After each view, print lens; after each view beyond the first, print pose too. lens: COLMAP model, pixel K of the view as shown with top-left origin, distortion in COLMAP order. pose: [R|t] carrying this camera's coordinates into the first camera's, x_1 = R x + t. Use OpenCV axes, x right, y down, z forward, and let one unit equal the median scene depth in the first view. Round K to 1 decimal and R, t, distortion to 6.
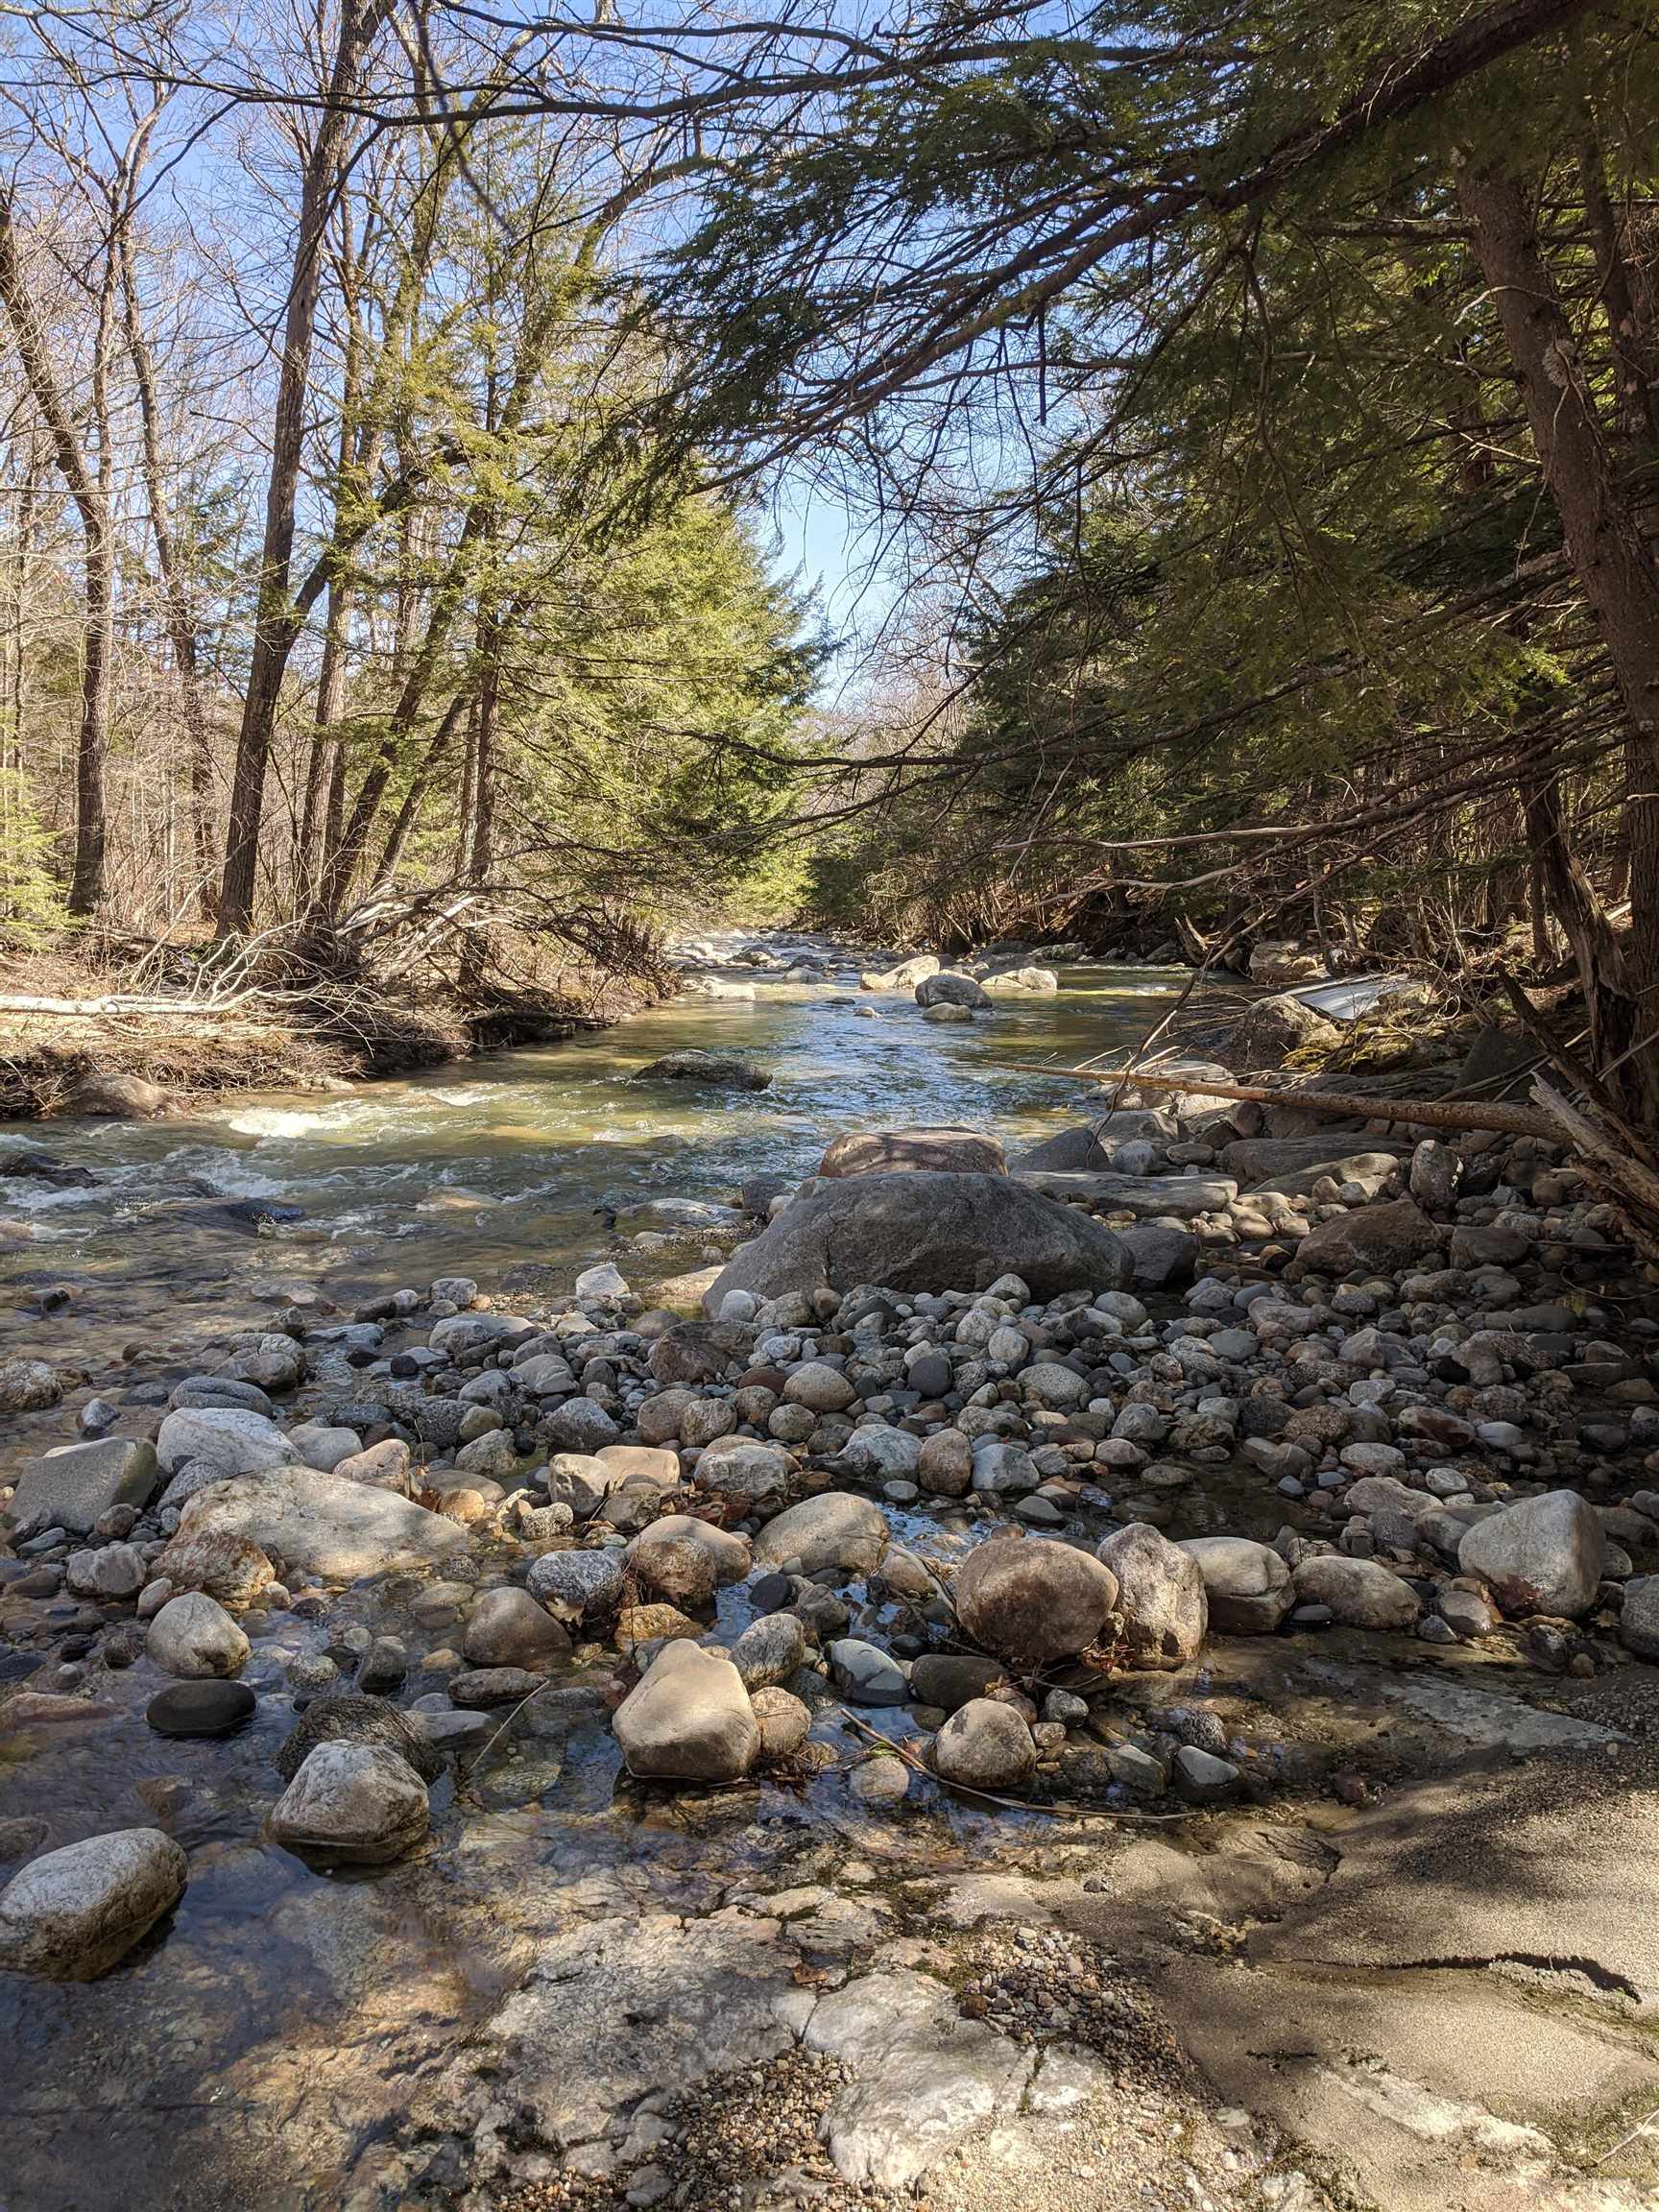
lens RADIAL K [[1672.4, 0, 833.6], [0, 1672.4, 1109.7], [0, 0, 1]] dist [0.000234, -0.000173]
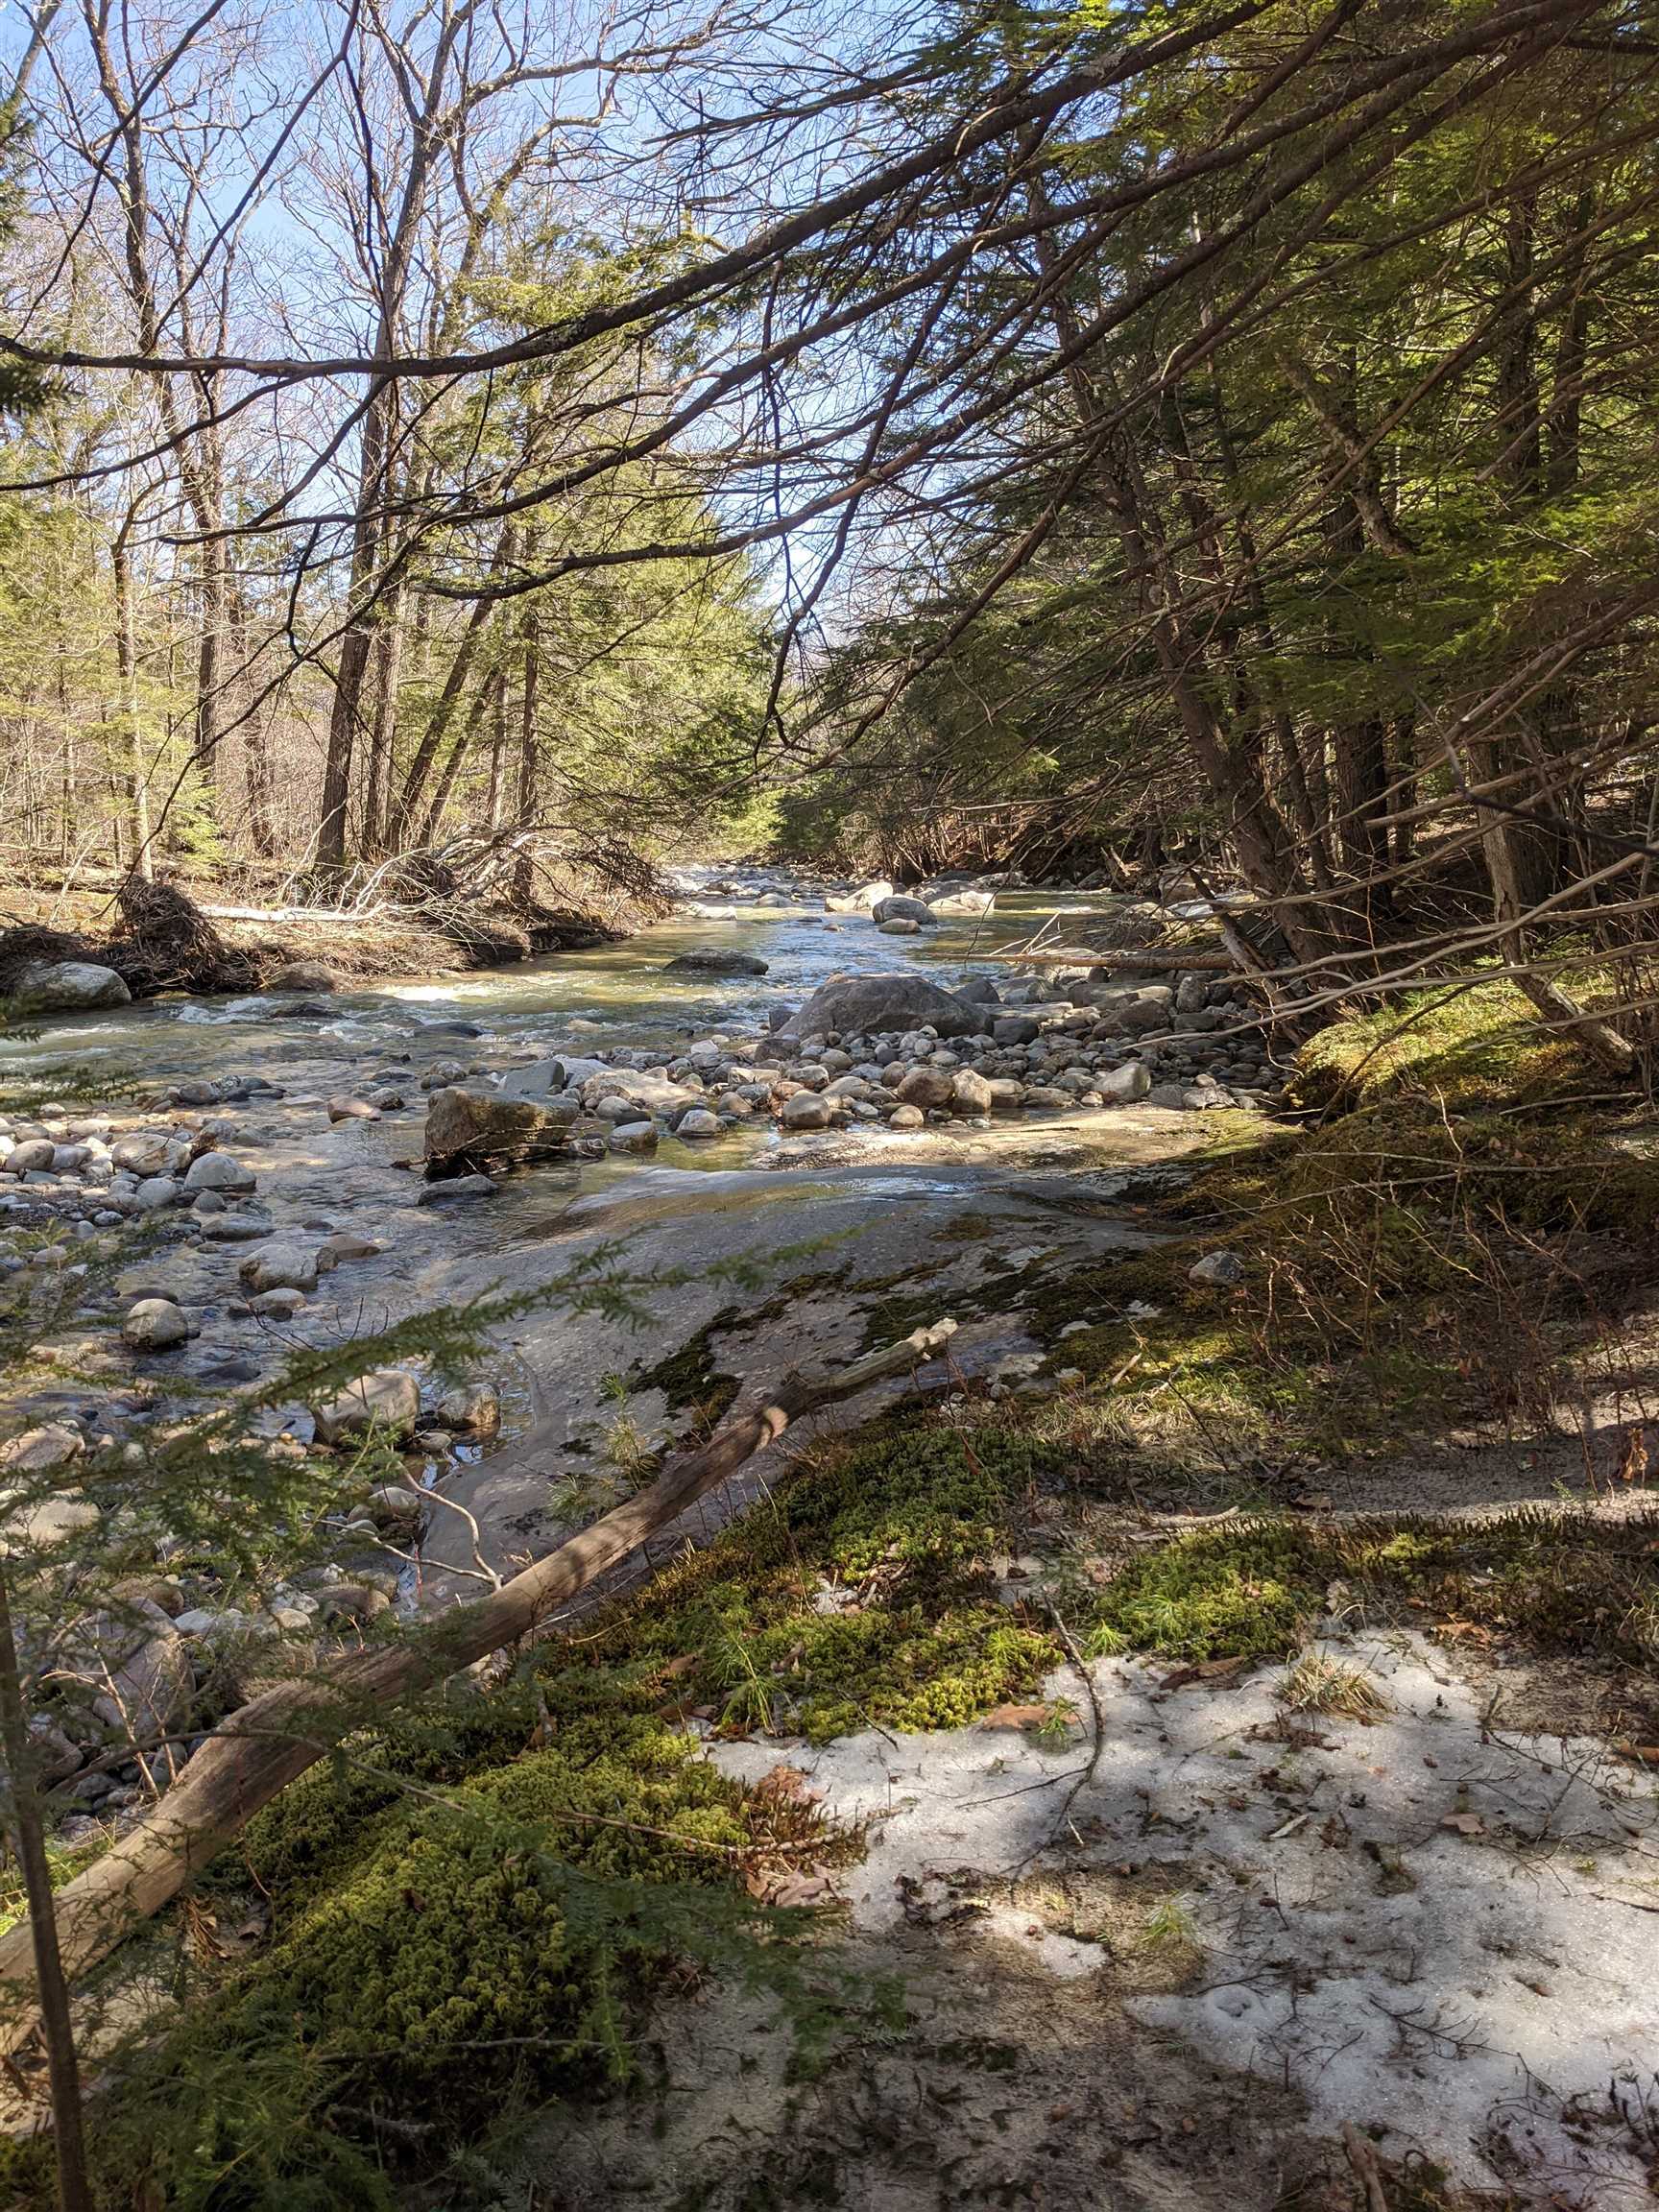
lens RADIAL K [[2252.1, 0, 827.4], [0, 2252.1, 1103.1], [0, 0, 1]] dist [-0.004845, -0.000361]
pose [[0.999452, -0.011465, 0.031059, -0.035289], [0.011641, 0.999917, -0.005499, 0.076792], [-0.030993, 0.005858, 0.999502, -0.615396]]
